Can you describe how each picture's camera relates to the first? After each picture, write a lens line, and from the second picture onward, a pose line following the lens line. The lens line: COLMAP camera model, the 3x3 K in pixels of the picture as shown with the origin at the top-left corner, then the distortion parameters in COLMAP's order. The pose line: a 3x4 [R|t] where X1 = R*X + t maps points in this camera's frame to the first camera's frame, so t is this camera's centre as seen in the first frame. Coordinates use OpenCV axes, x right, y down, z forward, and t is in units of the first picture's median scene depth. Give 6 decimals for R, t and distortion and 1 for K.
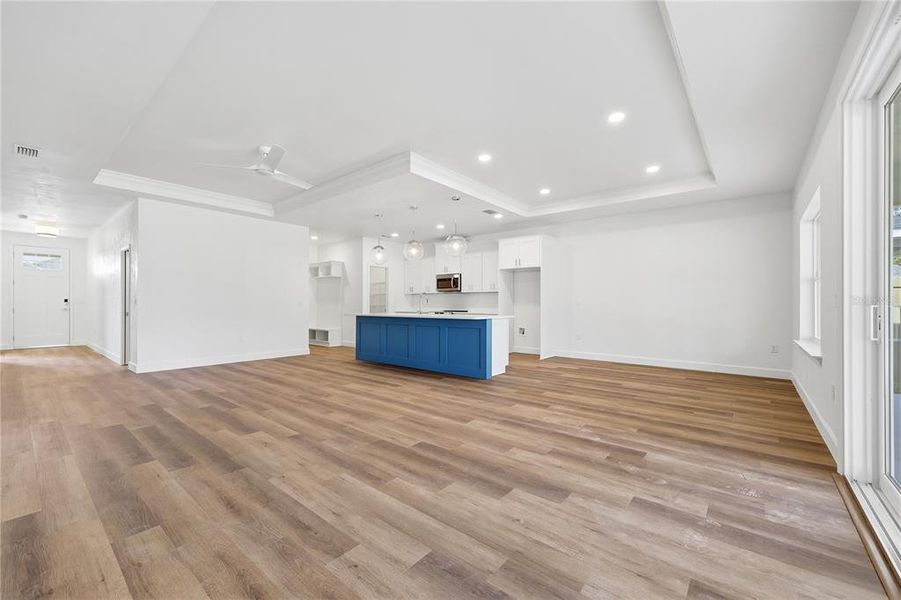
lens RADIAL K [[360.6, 0, 450.5], [0, 360.6, 300.0], [0, 0, 1]] dist [-0.000701, -0.000114]
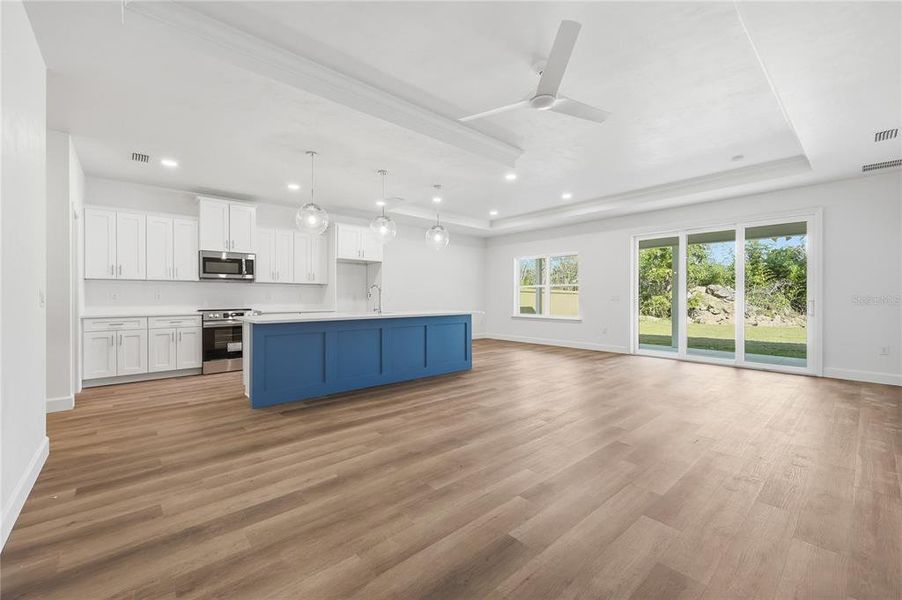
lens RADIAL K [[368.8, 0, 451.0], [0, 368.8, 300.0], [0, 0, 1]] dist [-0.000160, -0.000060]
pose [[0.163868, -0.006517, 0.986461, -0.831243], [-0.014642, 0.999852, 0.009037, 0.001104], [-0.986374, -0.015925, 0.163748, 0.725056]]
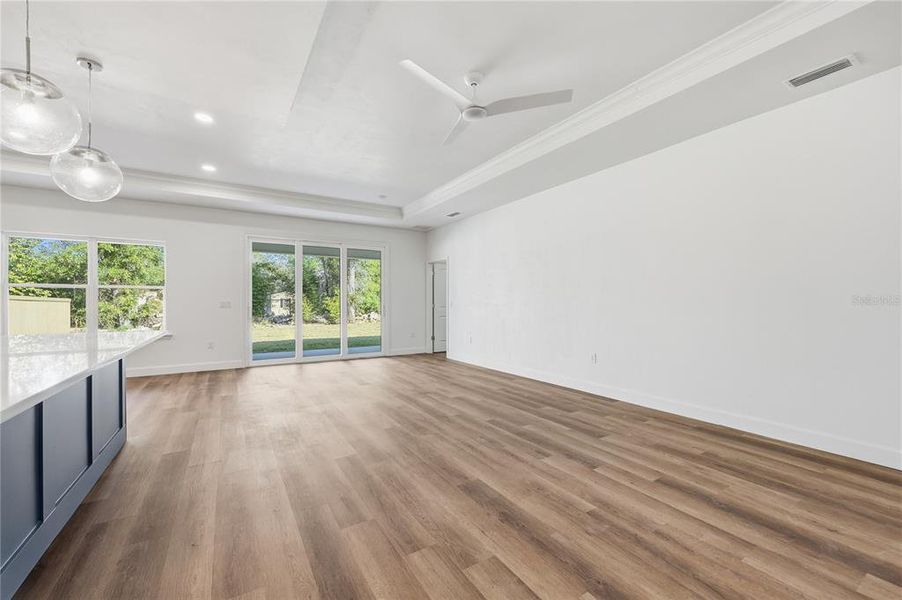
lens RADIAL K [[368.8, 0, 451.0], [0, 368.8, 300.0], [0, 0, 1]] dist [-0.000160, -0.000060]
pose [[-0.947125, 0.005838, 0.320812, -0.478371], [-0.000863, 0.999784, -0.020742, 0.005228], [-0.320864, -0.019922, -0.946916, 1.145593]]
